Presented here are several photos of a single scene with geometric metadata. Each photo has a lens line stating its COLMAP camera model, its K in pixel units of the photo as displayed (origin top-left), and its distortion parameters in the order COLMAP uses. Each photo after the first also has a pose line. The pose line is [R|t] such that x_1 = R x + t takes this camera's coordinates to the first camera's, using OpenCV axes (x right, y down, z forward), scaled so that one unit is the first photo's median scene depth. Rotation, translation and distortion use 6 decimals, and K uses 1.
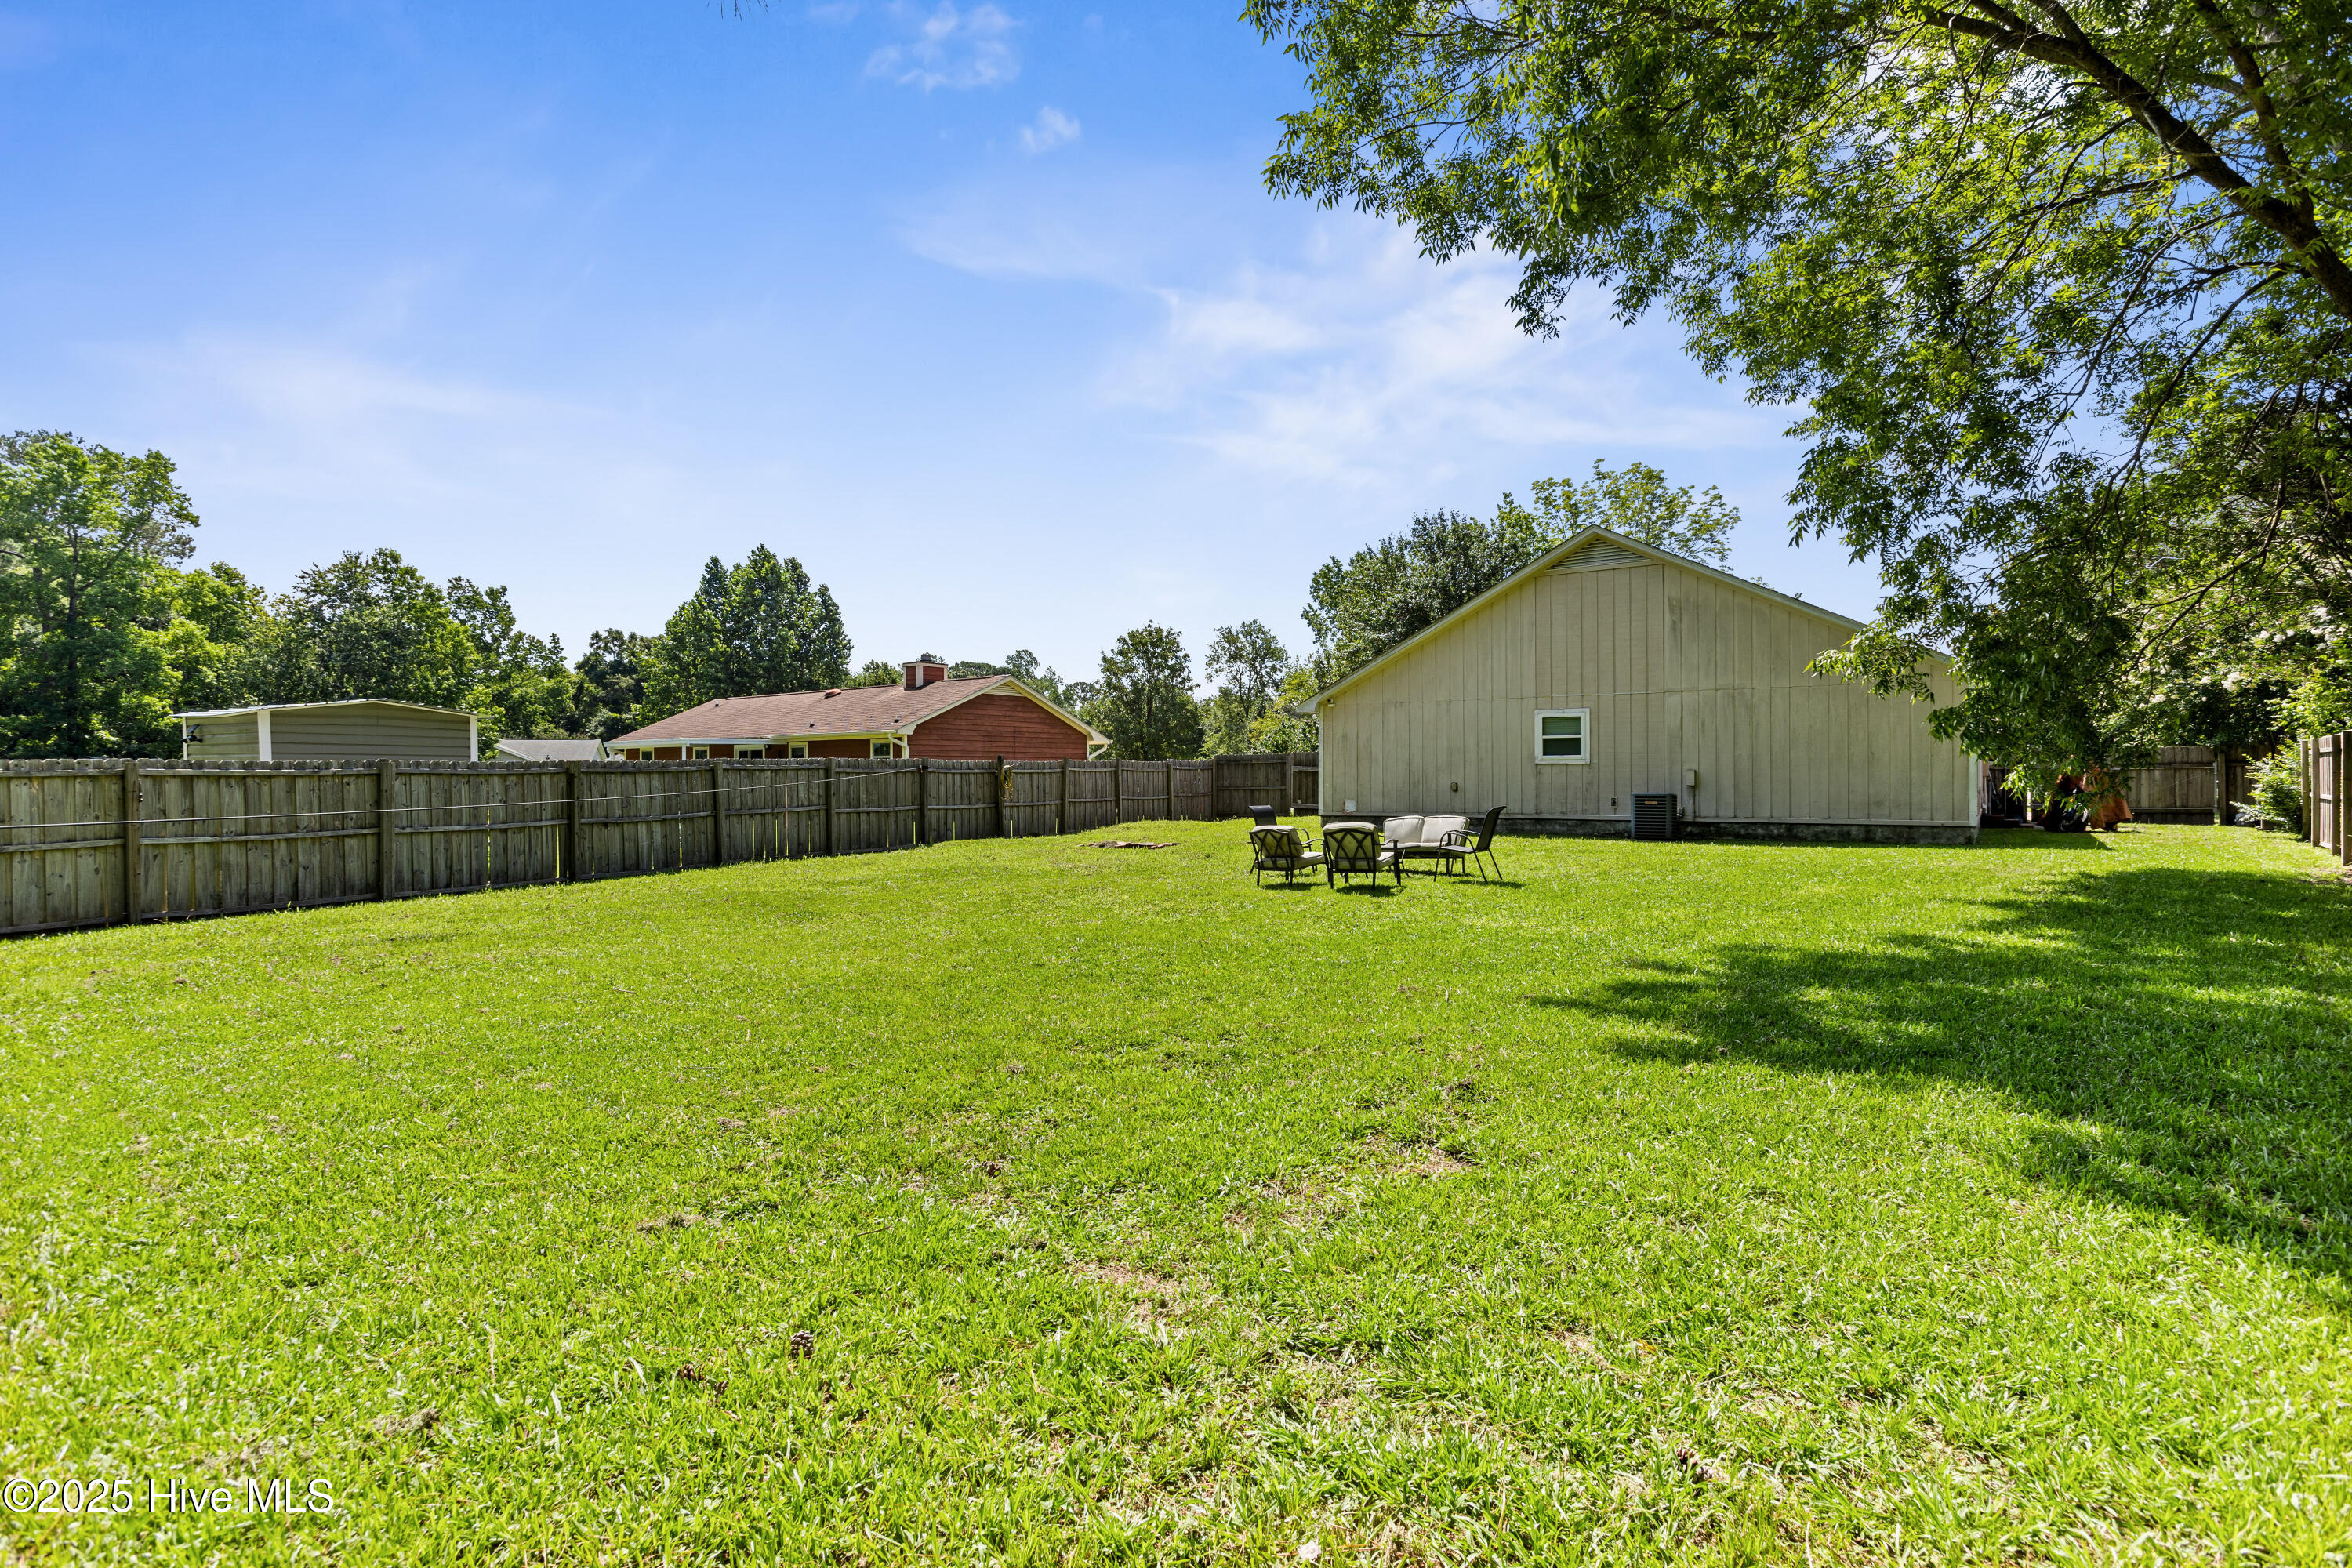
lens RADIAL K [[1224.6, 0, 1176.0], [0, 1224.6, 784.0], [0, 0, 1]] dist [0.000115, 0.000047]
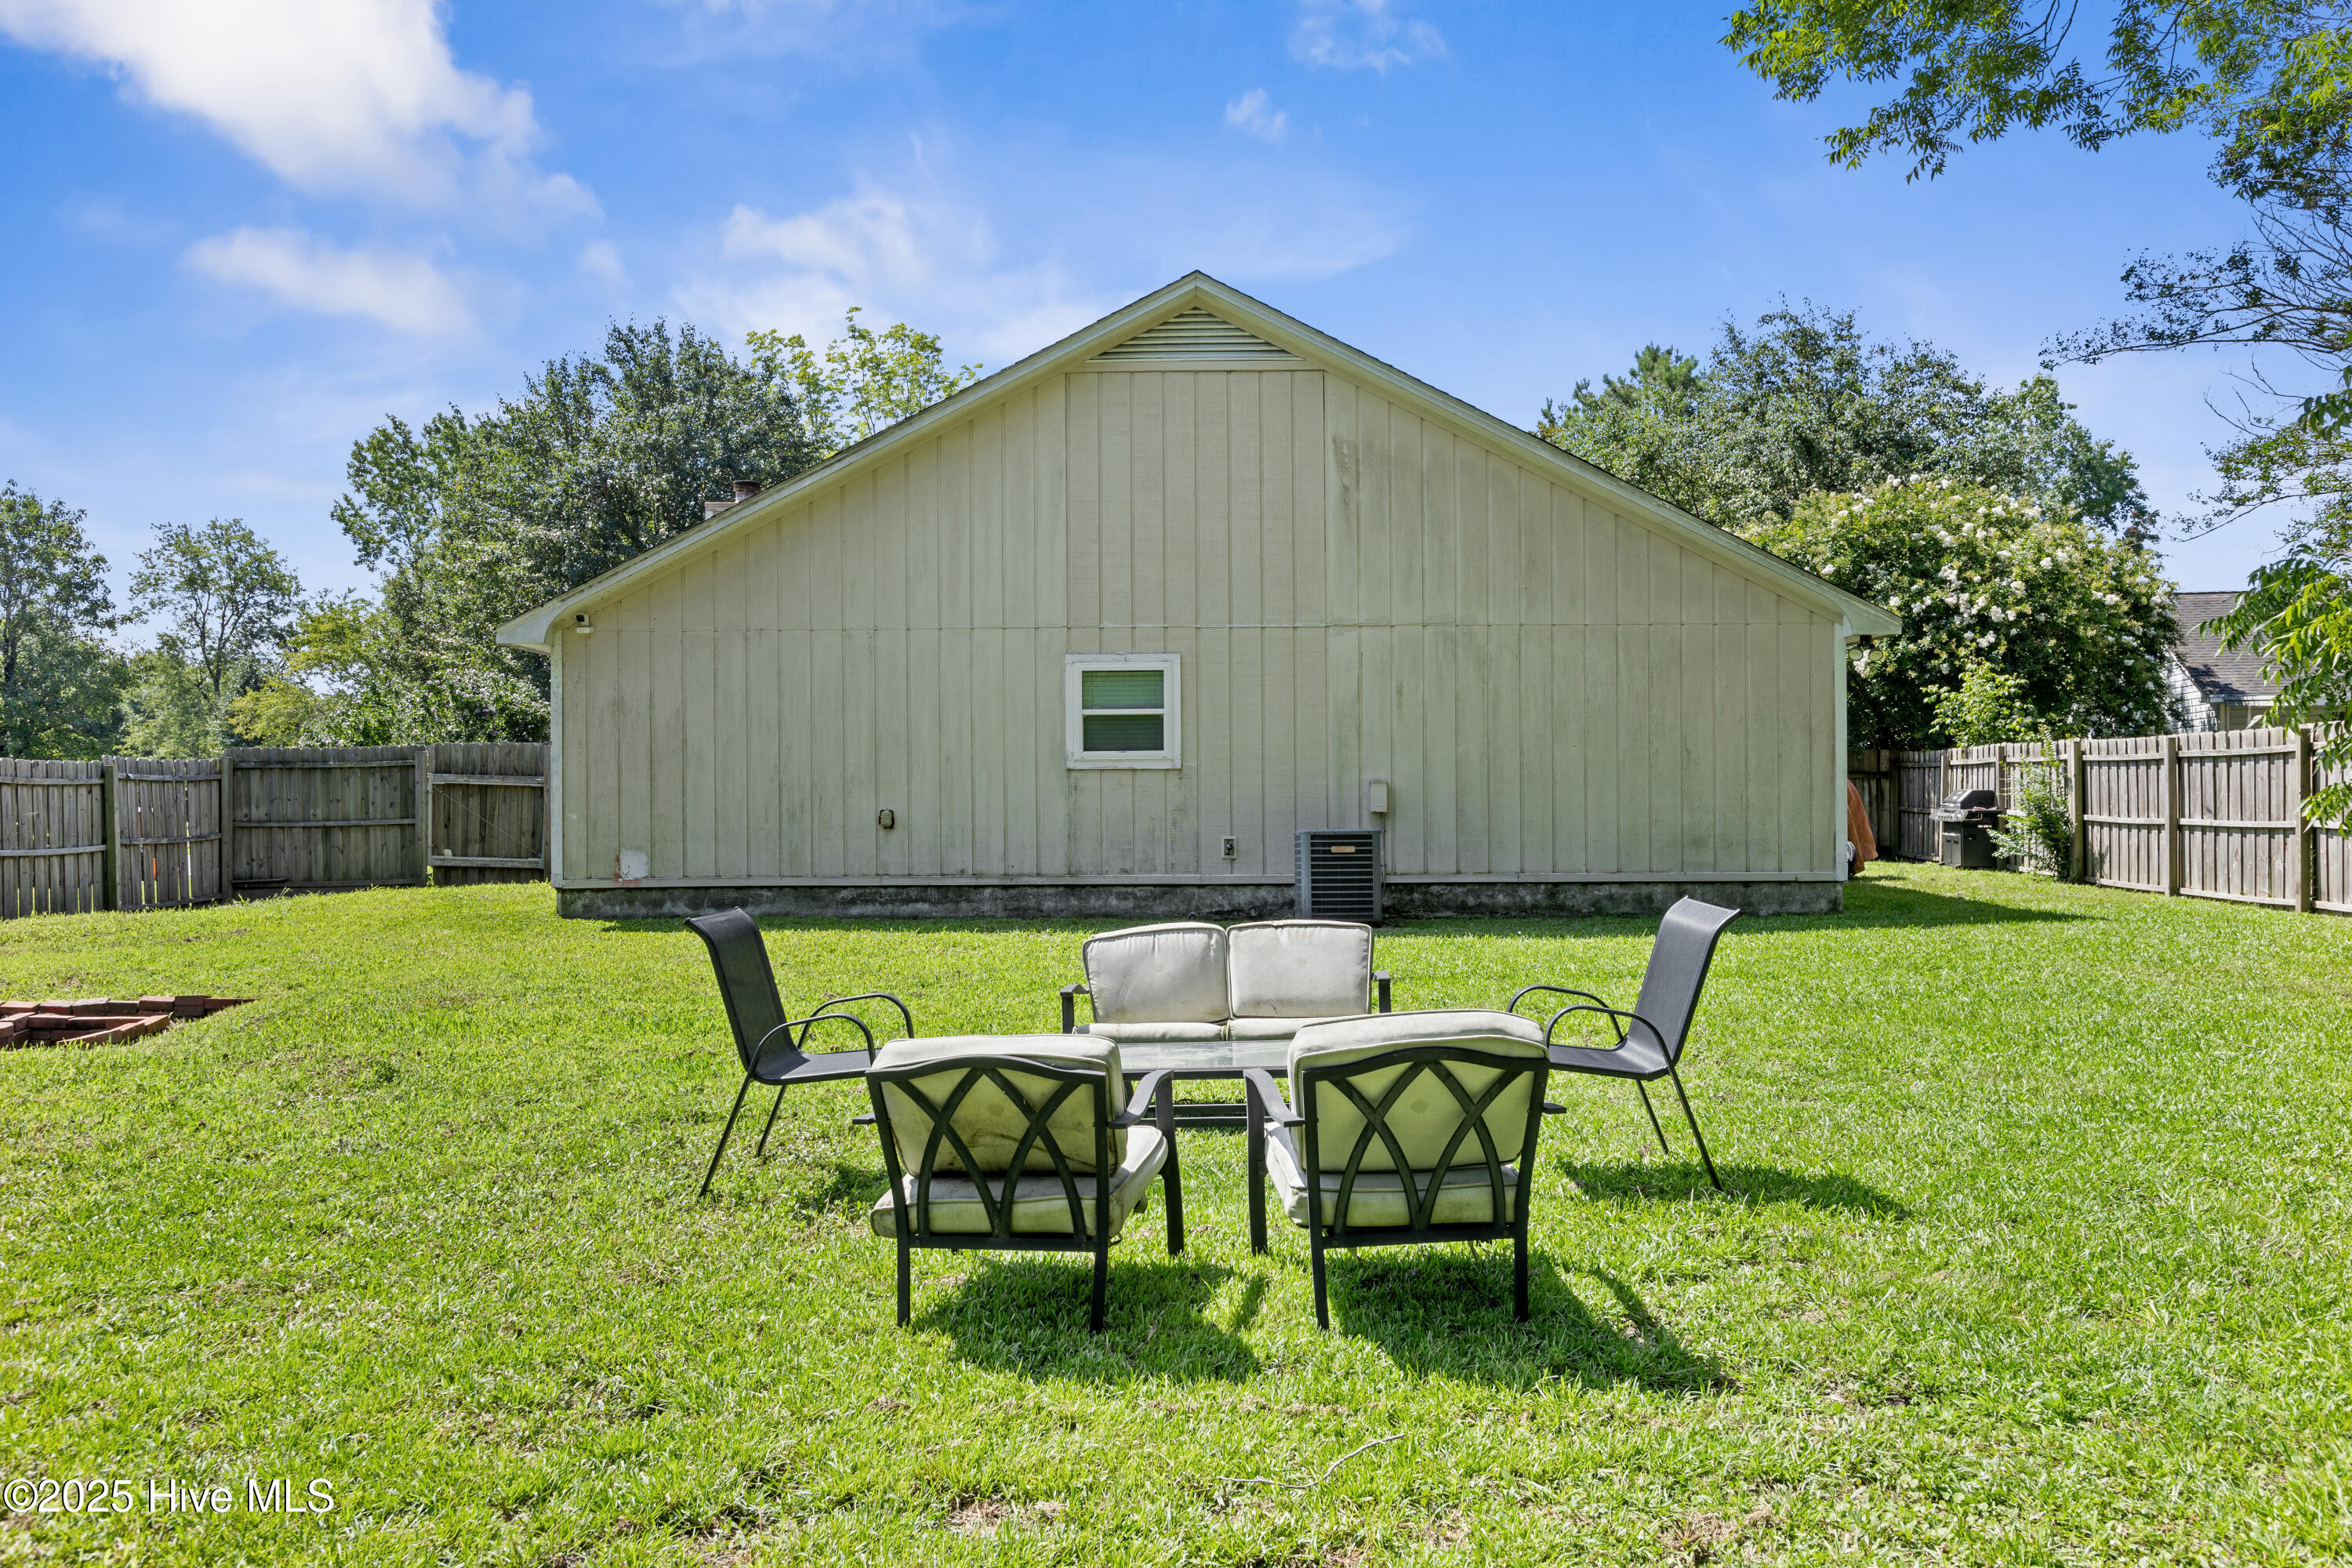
lens RADIAL K [[1613.1, 0, 1176.0], [0, 1613.1, 784.0], [0, 0, 1]] dist [-0.078465, 0.083075]
pose [[0.809316, -0.000238, 0.587373, -0.019279], [0.008219, 0.999907, -0.010920, -0.002072], [-0.587316, 0.013666, 0.809243, 0.266402]]
